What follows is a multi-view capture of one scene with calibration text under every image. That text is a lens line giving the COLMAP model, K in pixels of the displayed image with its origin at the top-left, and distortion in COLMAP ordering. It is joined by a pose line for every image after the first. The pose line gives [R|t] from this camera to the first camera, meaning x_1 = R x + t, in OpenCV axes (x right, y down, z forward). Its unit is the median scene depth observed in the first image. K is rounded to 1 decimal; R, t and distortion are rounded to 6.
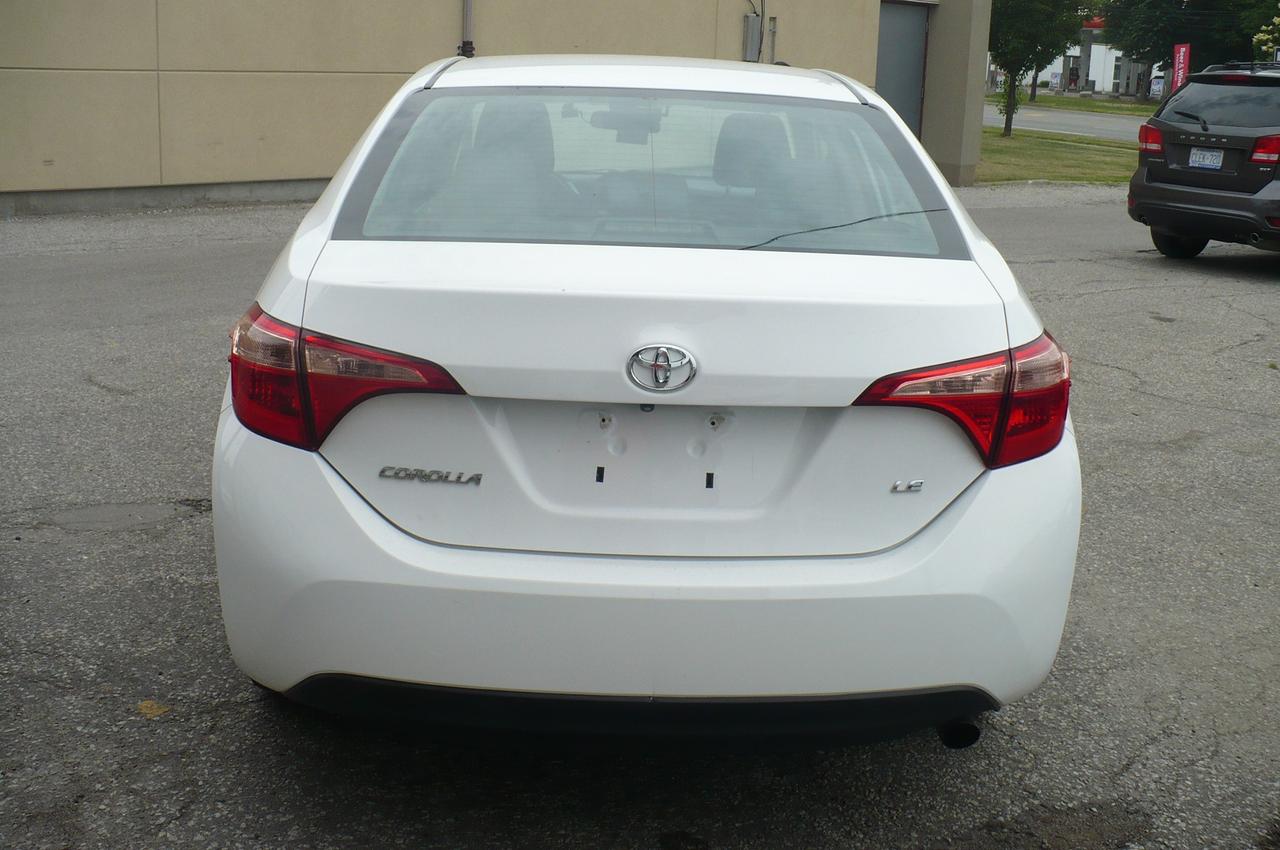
lens RADIAL K [[1431.3, 0, 634.2], [0, 1431.3, 403.6], [0, 0, 1]] dist [-0.261938, 0.345225]
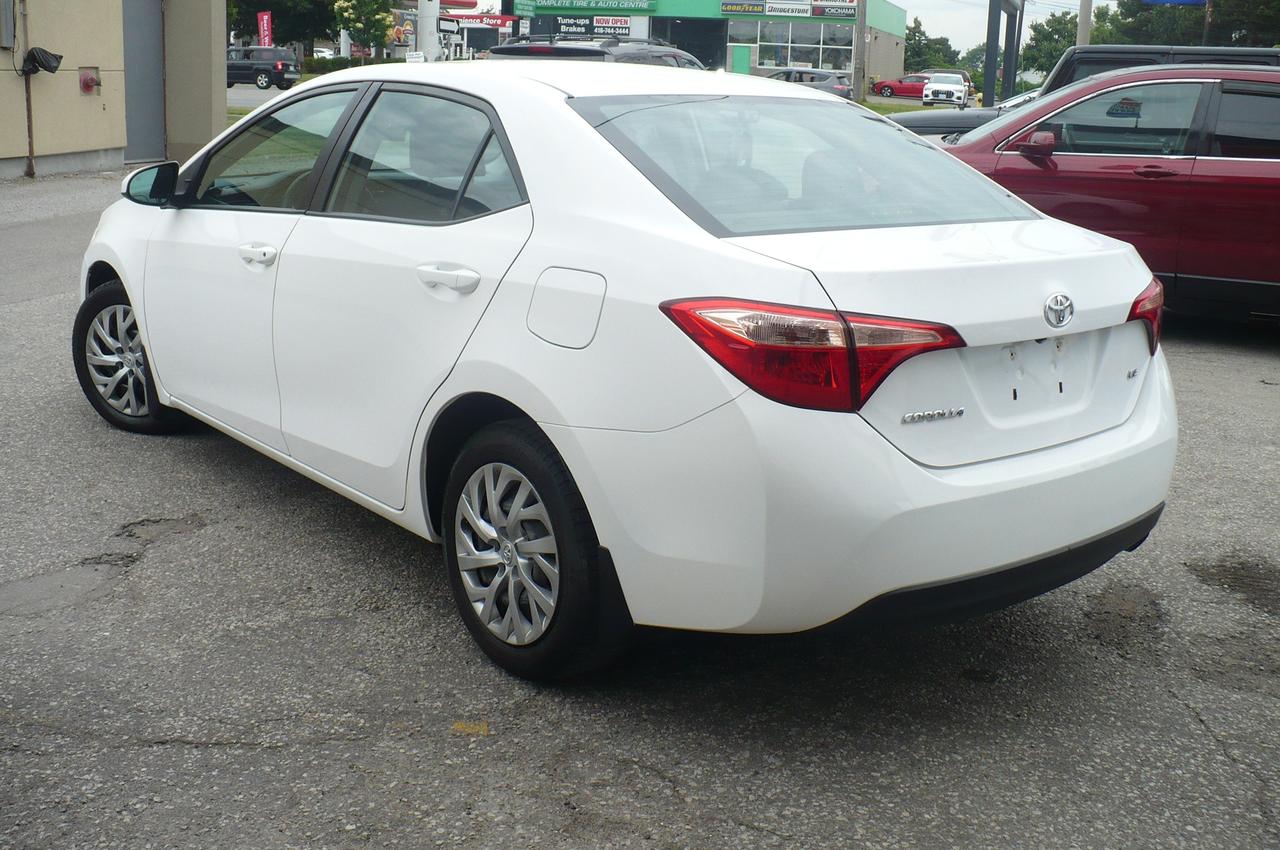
lens RADIAL K [[1431.3, 0, 634.2], [0, 1431.3, 403.6], [0, 0, 1]] dist [-0.261938, 0.345225]
pose [[0.791431, -0.151299, 0.592238, -1.089660], [0.138566, 0.988067, 0.067250, -0.080592], [-0.595346, 0.028840, 0.802952, 0.148469]]
